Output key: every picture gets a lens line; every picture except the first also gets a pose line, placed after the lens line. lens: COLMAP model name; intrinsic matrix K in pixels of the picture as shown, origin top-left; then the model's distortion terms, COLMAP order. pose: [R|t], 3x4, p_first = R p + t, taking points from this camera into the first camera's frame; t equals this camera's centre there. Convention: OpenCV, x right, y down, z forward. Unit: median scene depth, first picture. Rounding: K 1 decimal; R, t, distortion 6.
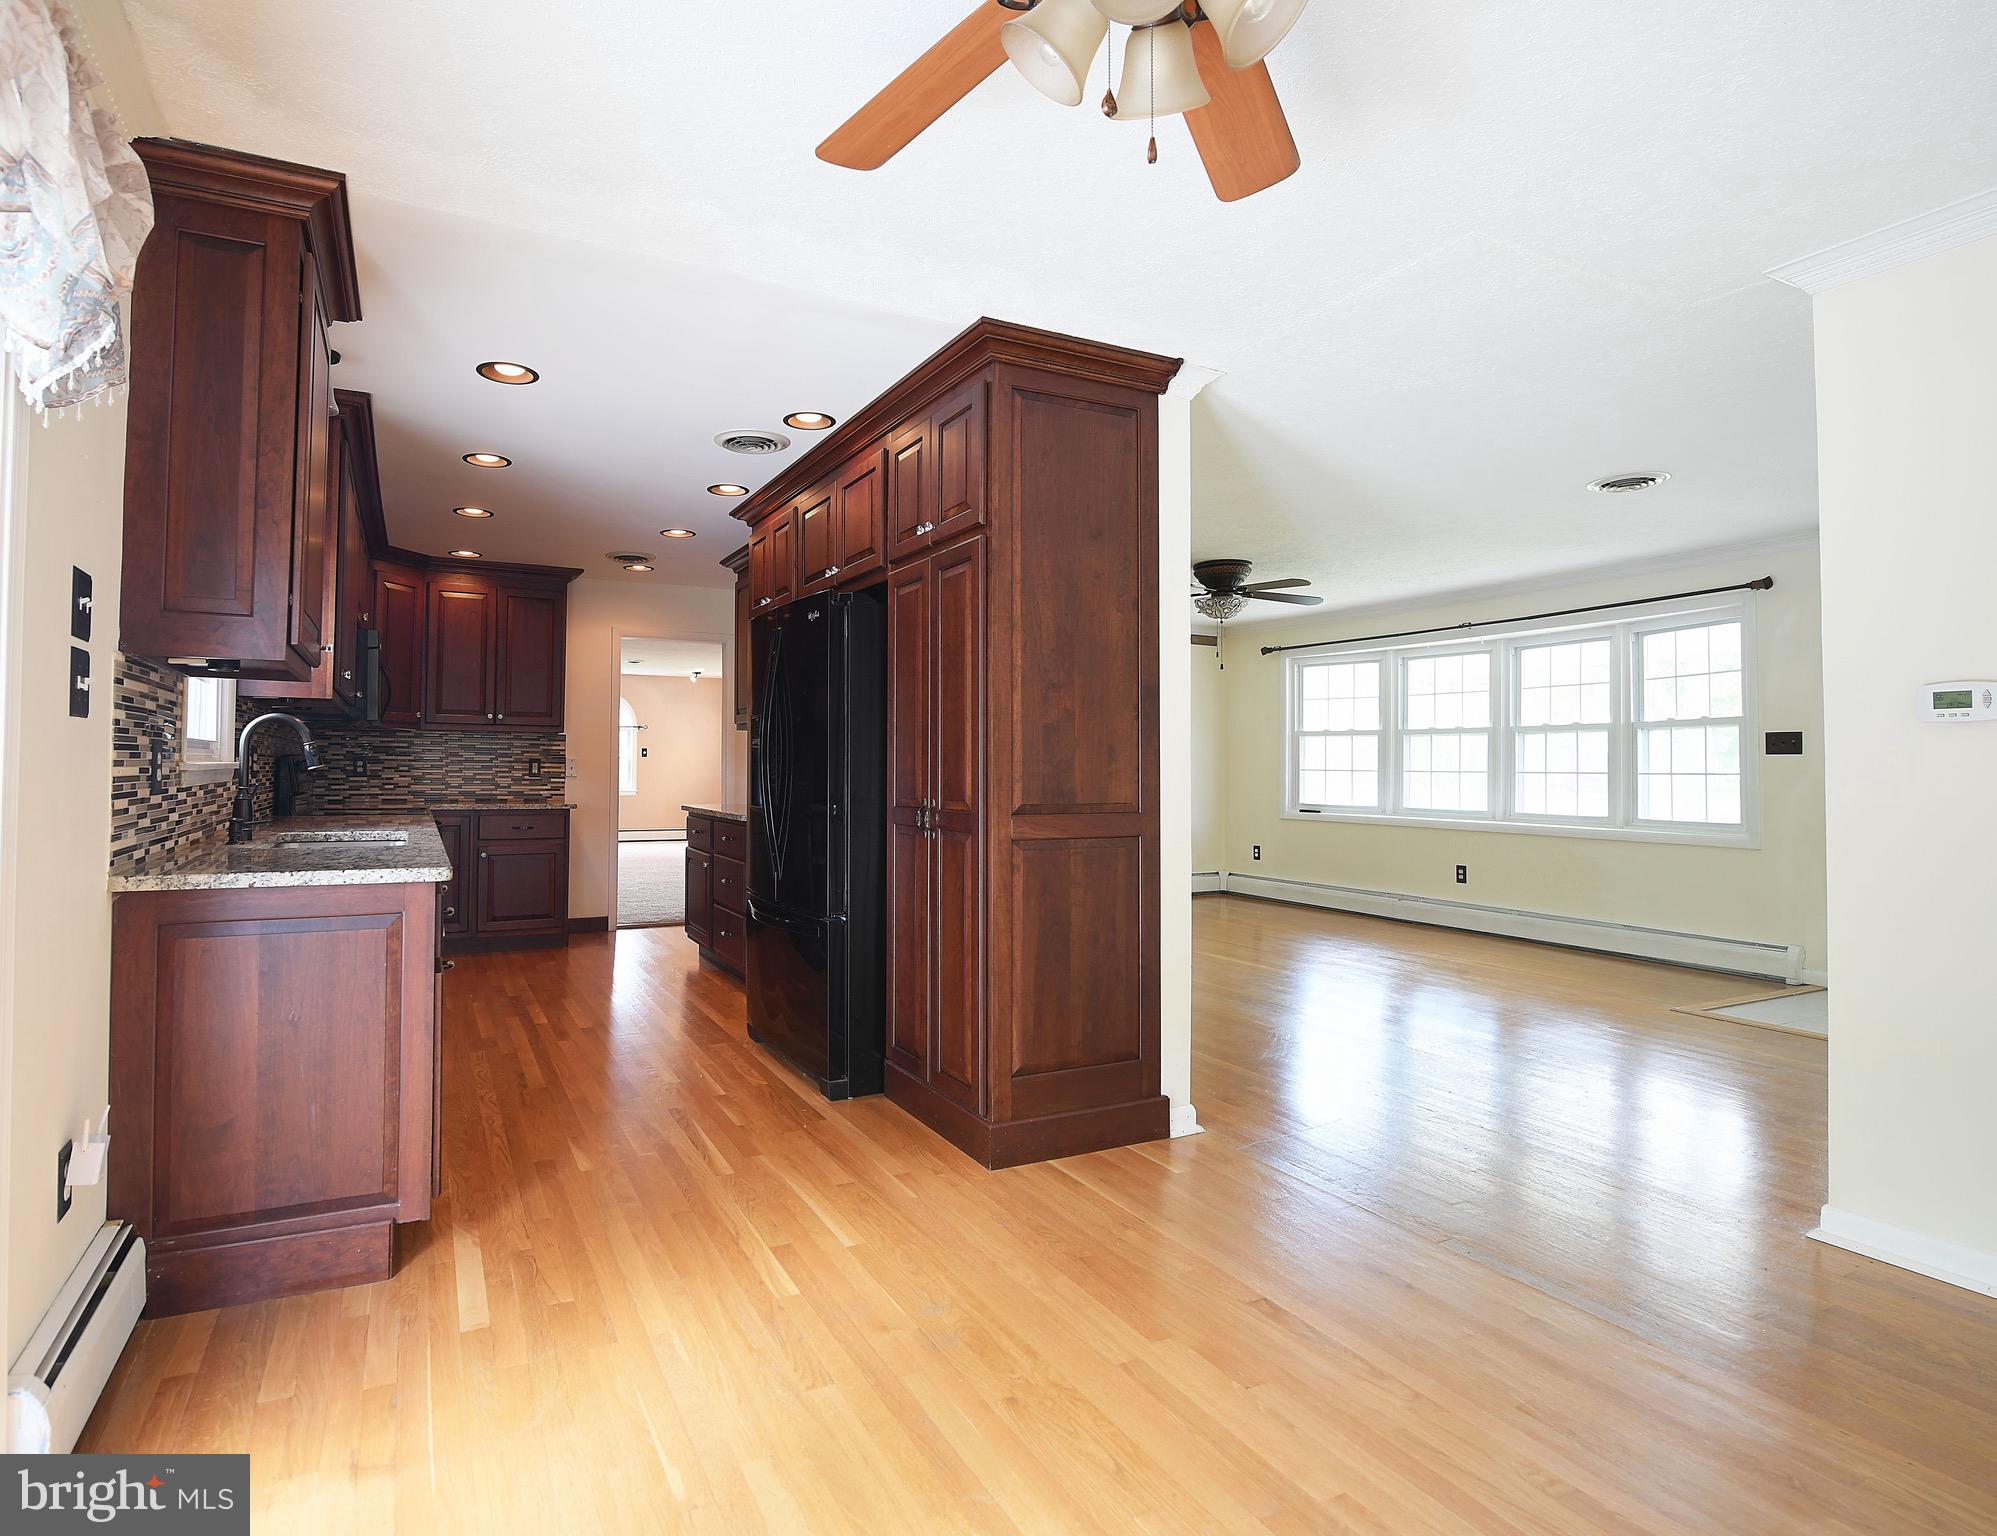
lens RADIAL K [[1025.4, 0, 894.4], [0, 1025.4, 741.5], [0, 0, 1]] dist [-0.019814, -0.000172]
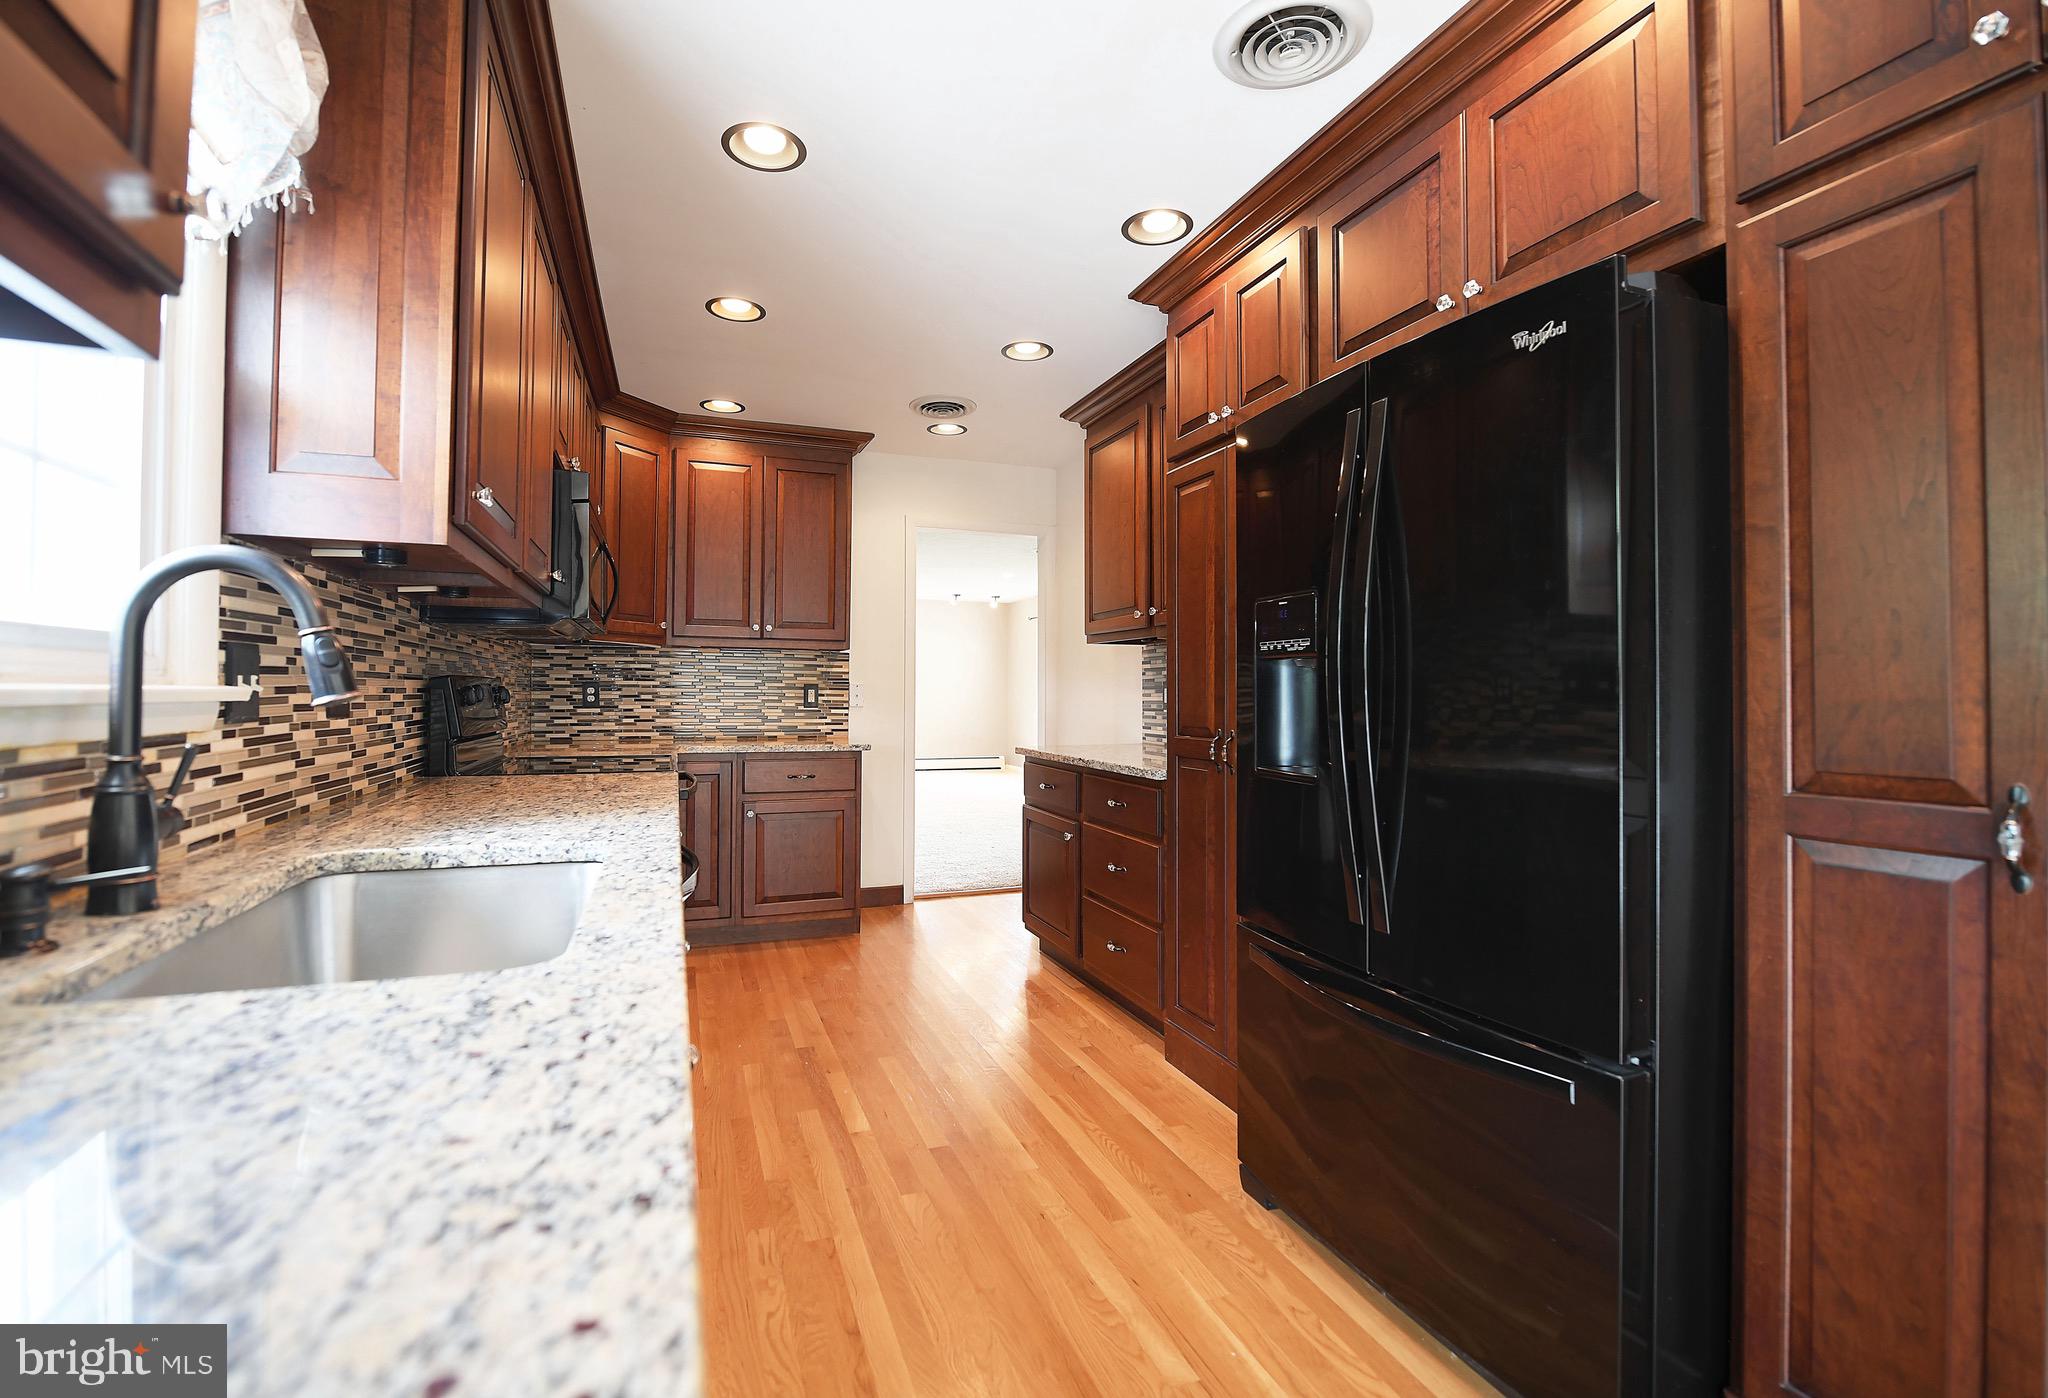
lens RADIAL K [[938.1, 0, 1024.9], [0, 938.1, 685.9], [0, 0, 1]] dist [-0.014391, -0.001604]
pose [[0.996689, -0.002744, -0.081265, -0.141591], [0.004104, 0.999854, 0.016578, 0.007692], [0.081207, -0.016857, 0.996555, 0.326051]]
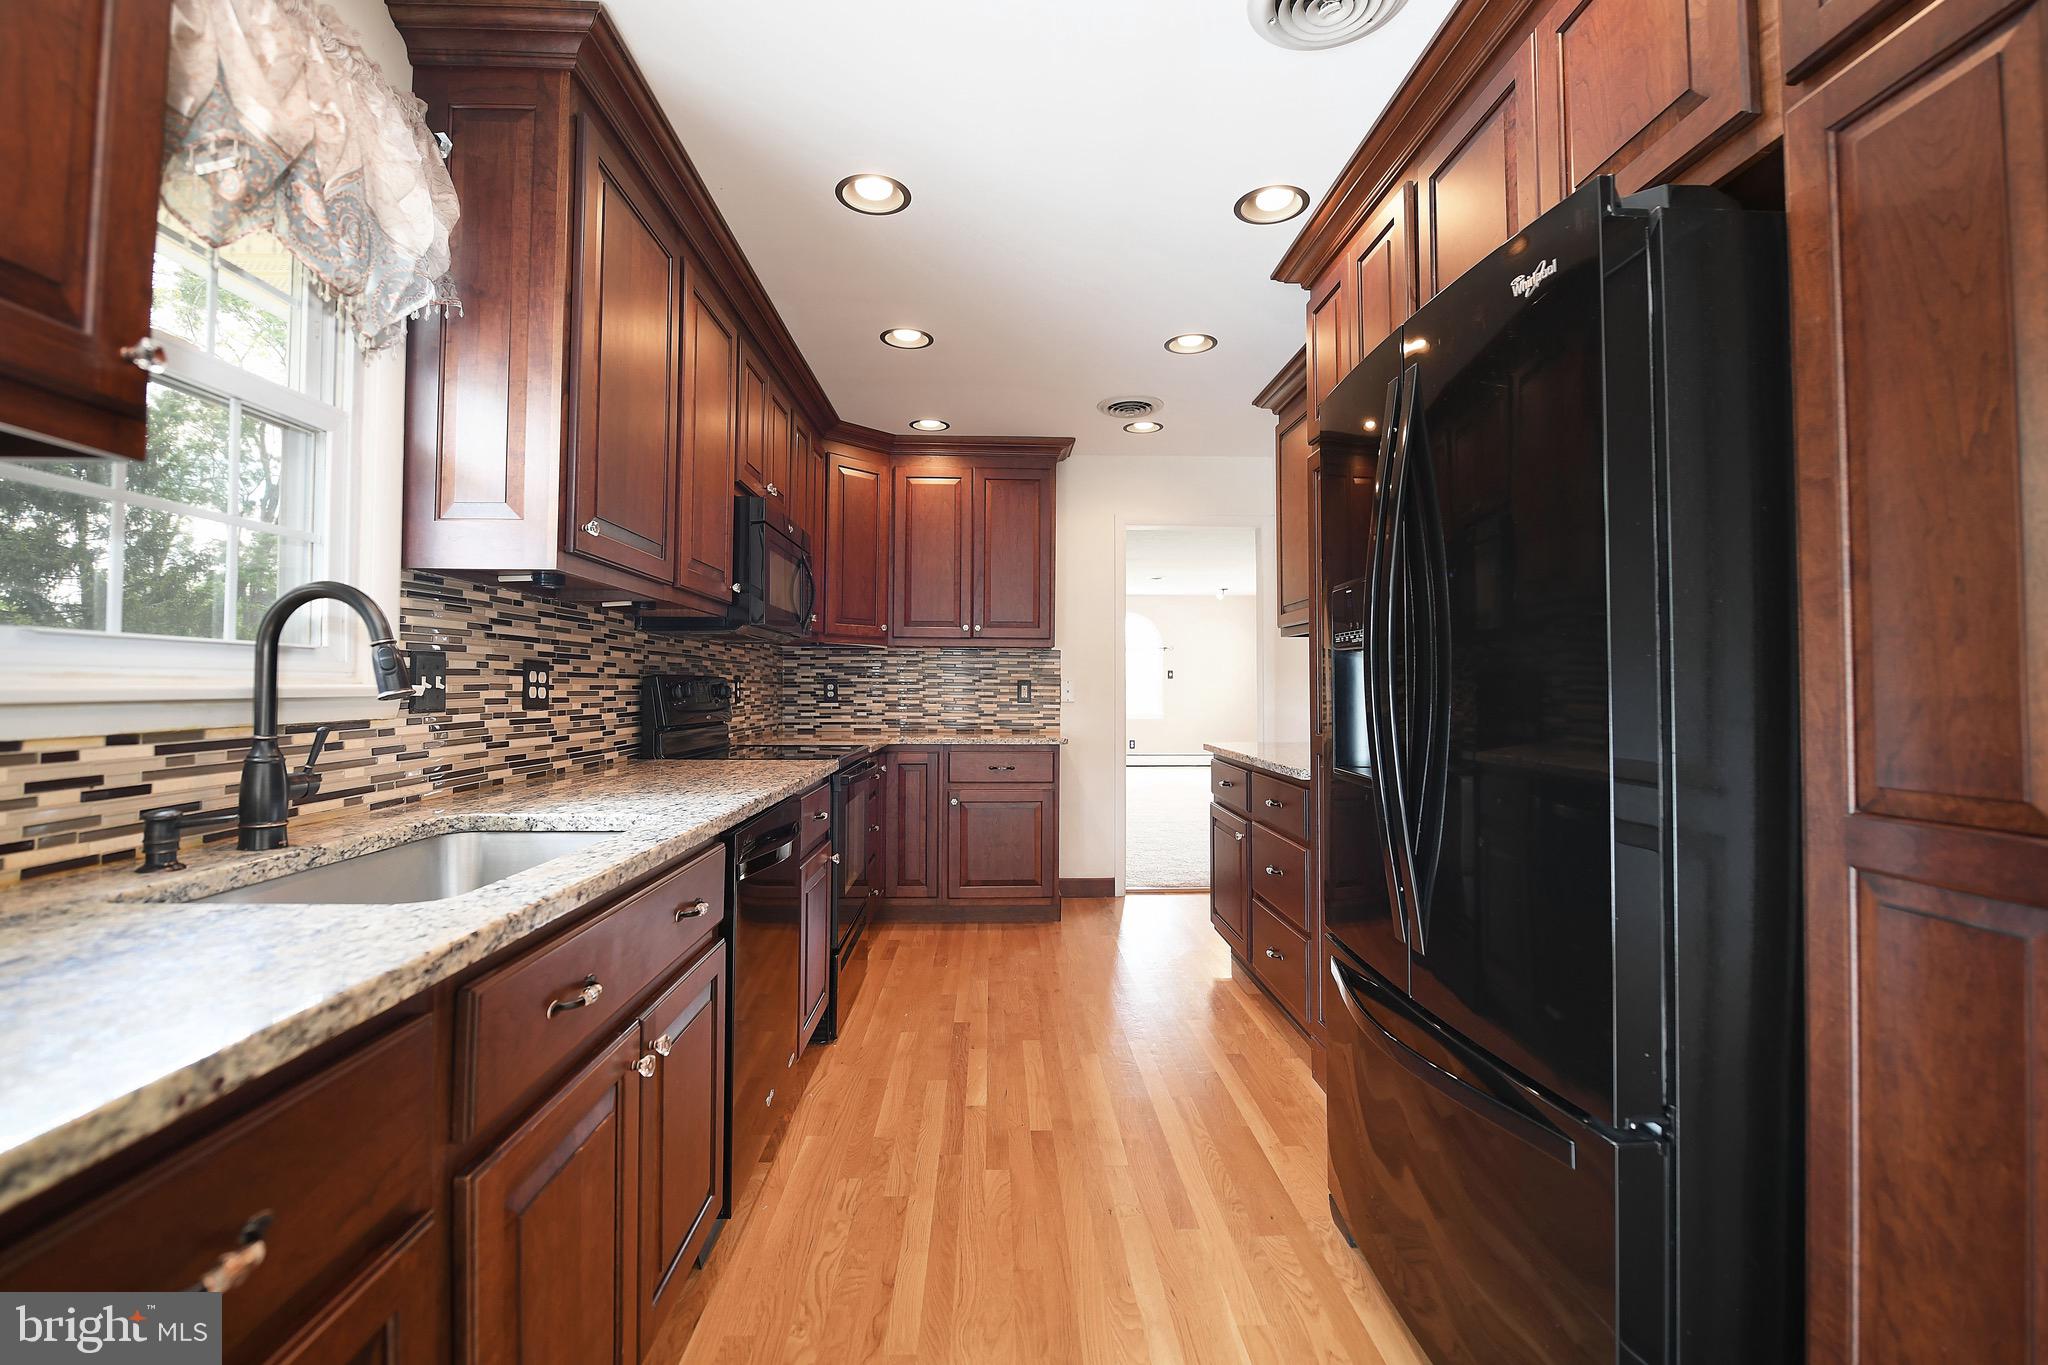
lens RADIAL K [[934.5, 0, 1024.1], [0, 934.5, 669.3], [0, 0, 1]] dist [-0.014096, -0.001967]
pose [[0.920416, -0.012050, -0.390754, -0.065155], [0.013380, 0.999910, 0.000681, 0.008176], [0.390711, -0.005855, 0.920495, 0.338219]]
